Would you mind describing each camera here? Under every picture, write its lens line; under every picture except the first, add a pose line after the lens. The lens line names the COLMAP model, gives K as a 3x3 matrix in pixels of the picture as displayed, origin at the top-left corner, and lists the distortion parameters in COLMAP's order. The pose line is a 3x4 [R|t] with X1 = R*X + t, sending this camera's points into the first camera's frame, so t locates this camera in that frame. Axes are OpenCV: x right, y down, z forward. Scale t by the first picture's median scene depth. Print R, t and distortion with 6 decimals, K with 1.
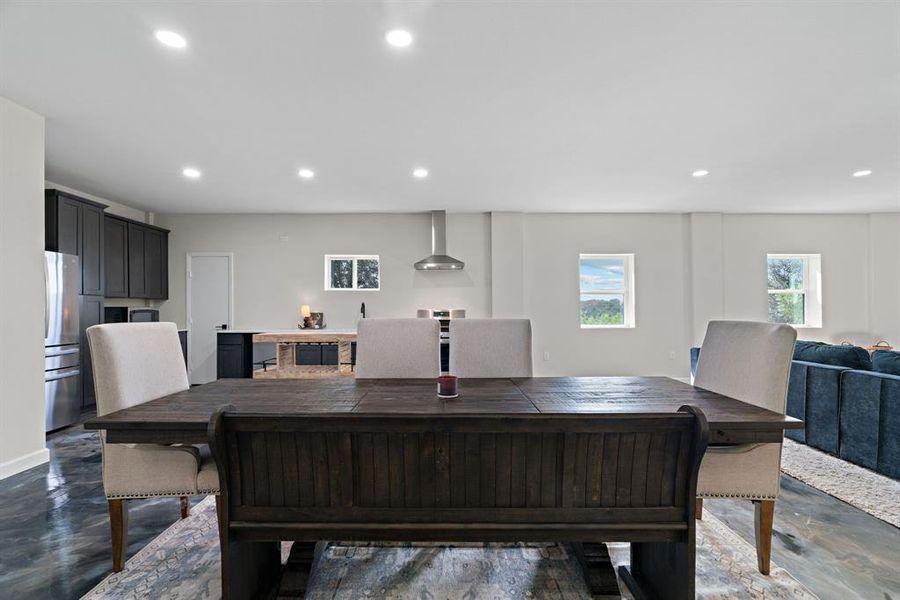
lens RADIAL K [[413.5, 0, 447.3], [0, 413.5, 304.5], [0, 0, 1]] dist [-0.025707, 0.000138]
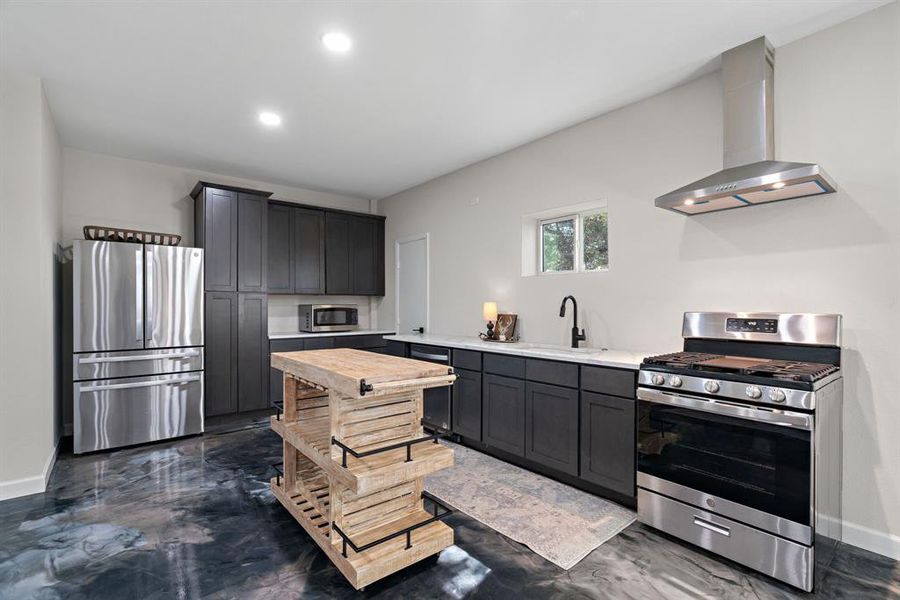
lens RADIAL K [[413.5, 0, 447.3], [0, 413.5, 304.5], [0, 0, 1]] dist [-0.025707, 0.000138]
pose [[0.627035, 0.002502, -0.778987, 0.091988], [0.007048, 0.999936, 0.008884, -0.000198], [0.778959, -0.011061, 0.626977, 0.562040]]
